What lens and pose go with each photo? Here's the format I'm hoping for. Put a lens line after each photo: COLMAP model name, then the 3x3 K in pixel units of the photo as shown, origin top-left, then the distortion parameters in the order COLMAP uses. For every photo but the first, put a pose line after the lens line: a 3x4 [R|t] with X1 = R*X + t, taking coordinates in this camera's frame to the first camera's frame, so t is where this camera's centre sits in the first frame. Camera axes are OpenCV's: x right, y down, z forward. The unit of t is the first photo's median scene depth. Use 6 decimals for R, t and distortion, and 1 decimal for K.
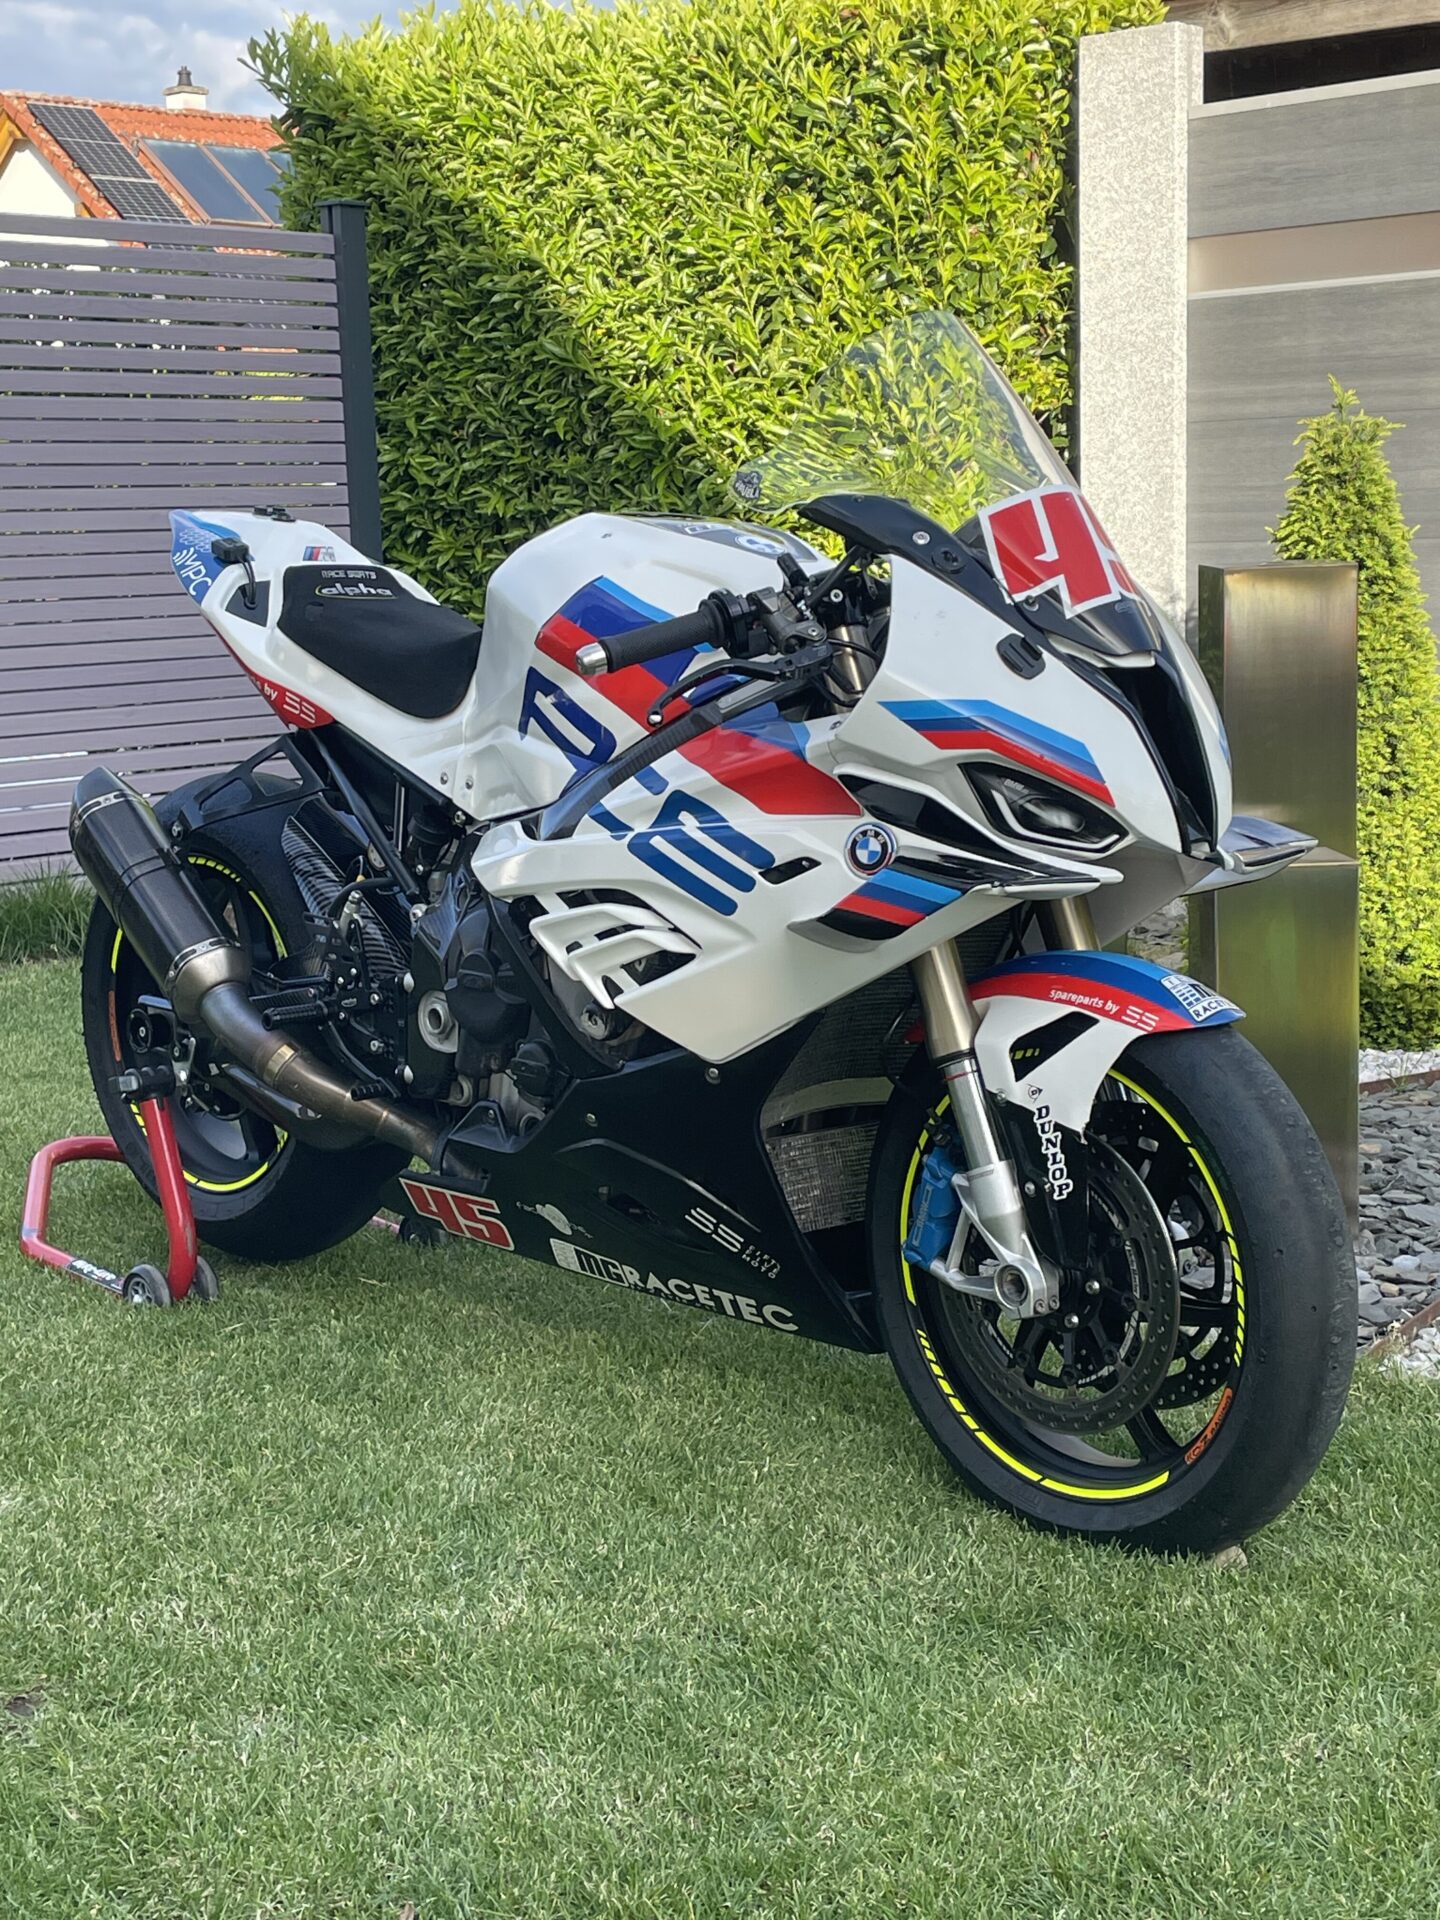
lens RADIAL K [[2849.9, 0, 720.6], [0, 2849.9, 962.5], [0, 0, 1]] dist [0.068700, 0.000000]
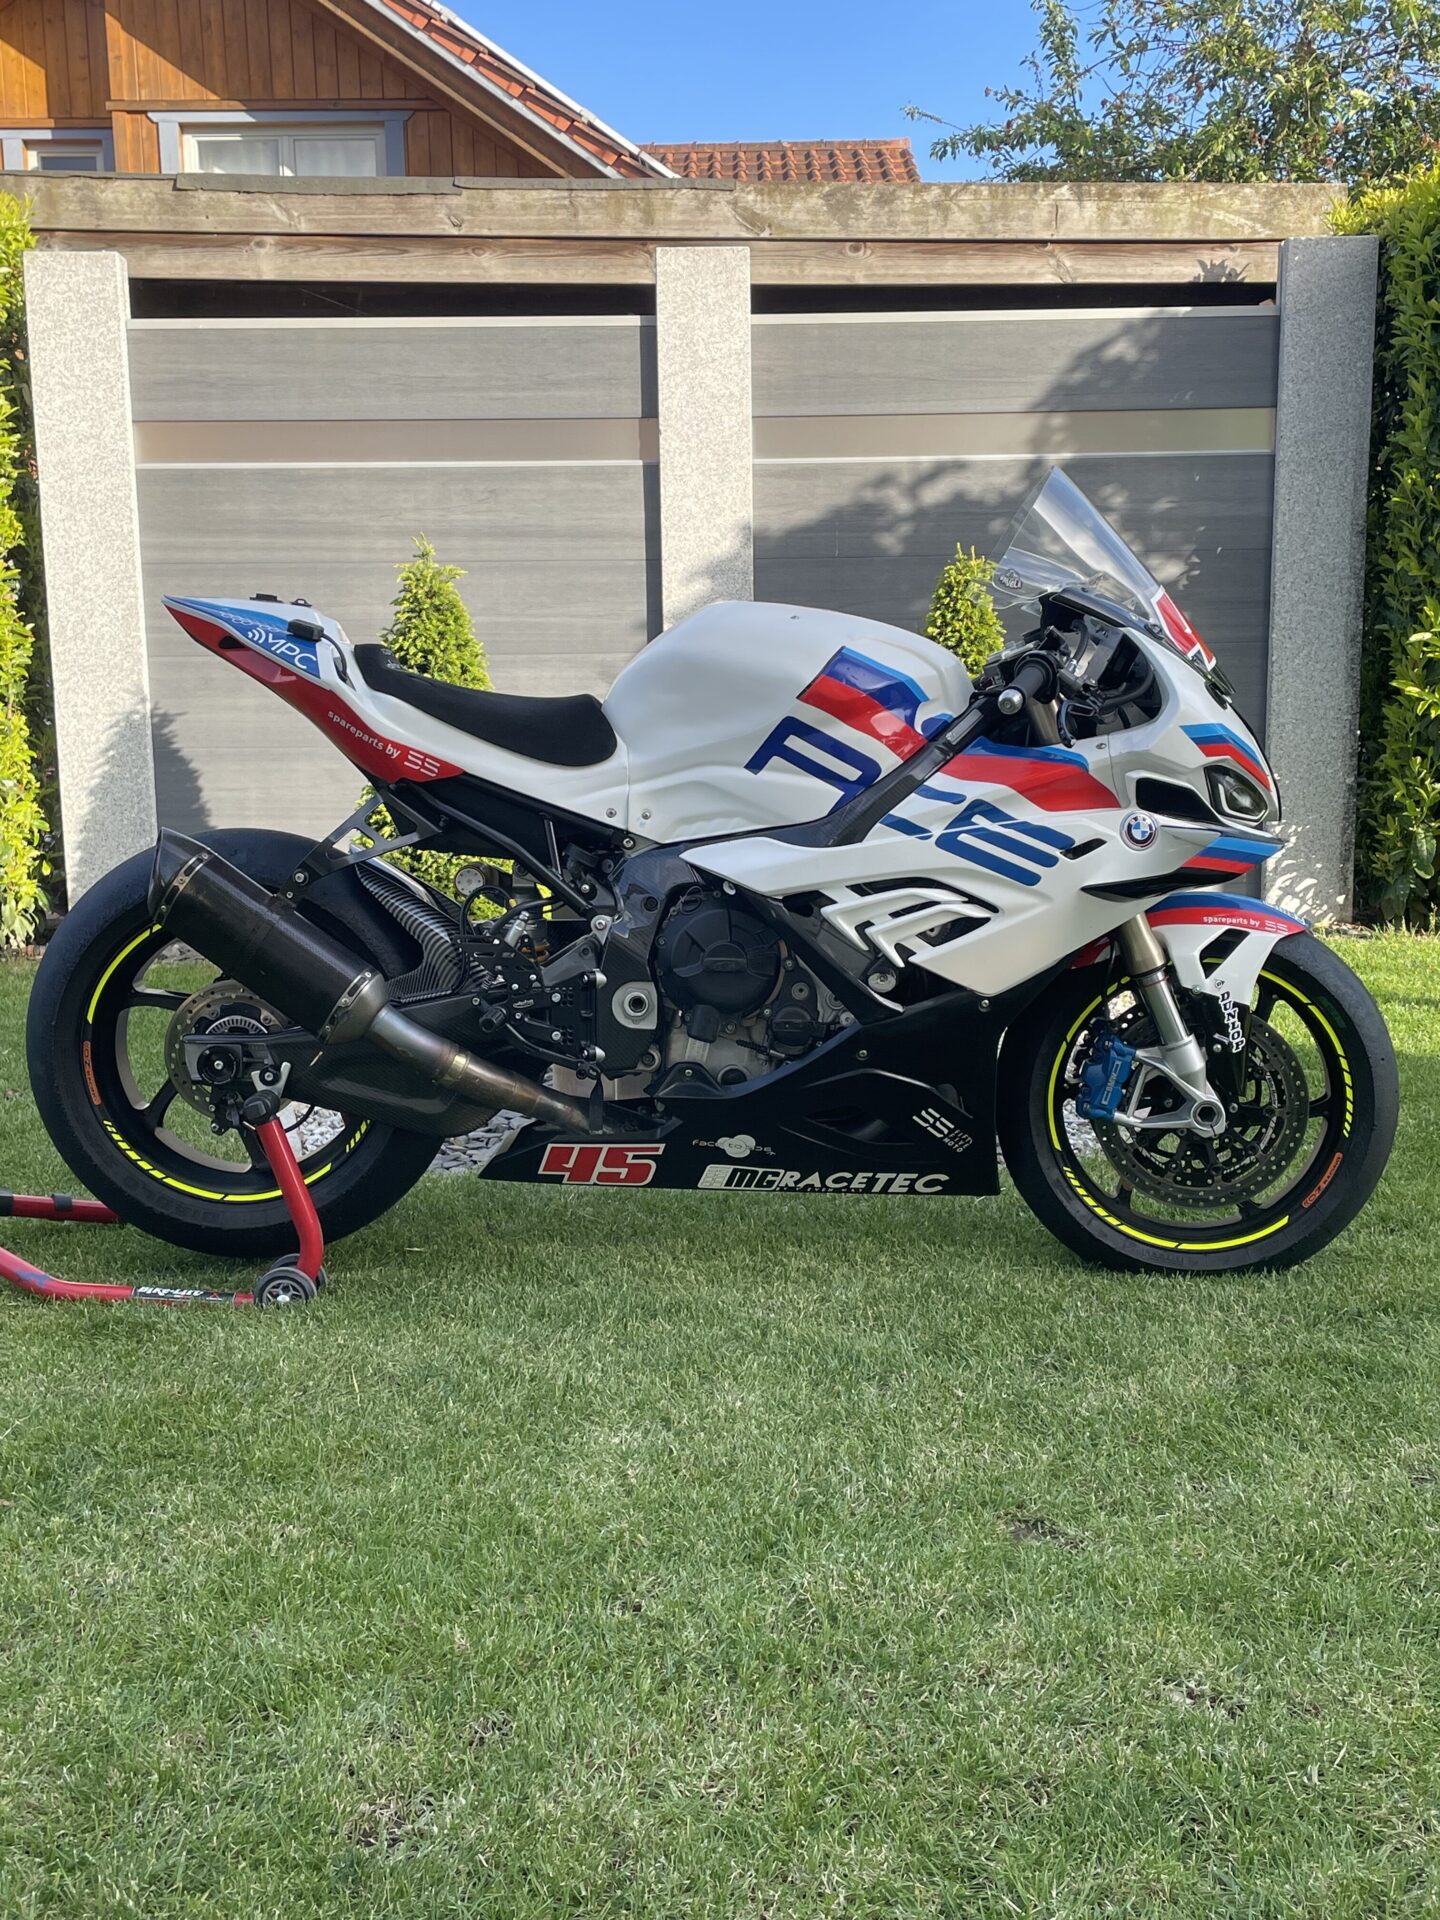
lens RADIAL K [[2077.1, 0, 720.1], [0, 2077.1, 962.2], [0, 0, 1]] dist [0.063612, 0.000000]
pose [[0.716240, -0.094732, 0.691394, -0.415197], [0.103757, 0.994188, 0.028733, -0.012422], [-0.690097, 0.051158, 0.721906, 0.188634]]
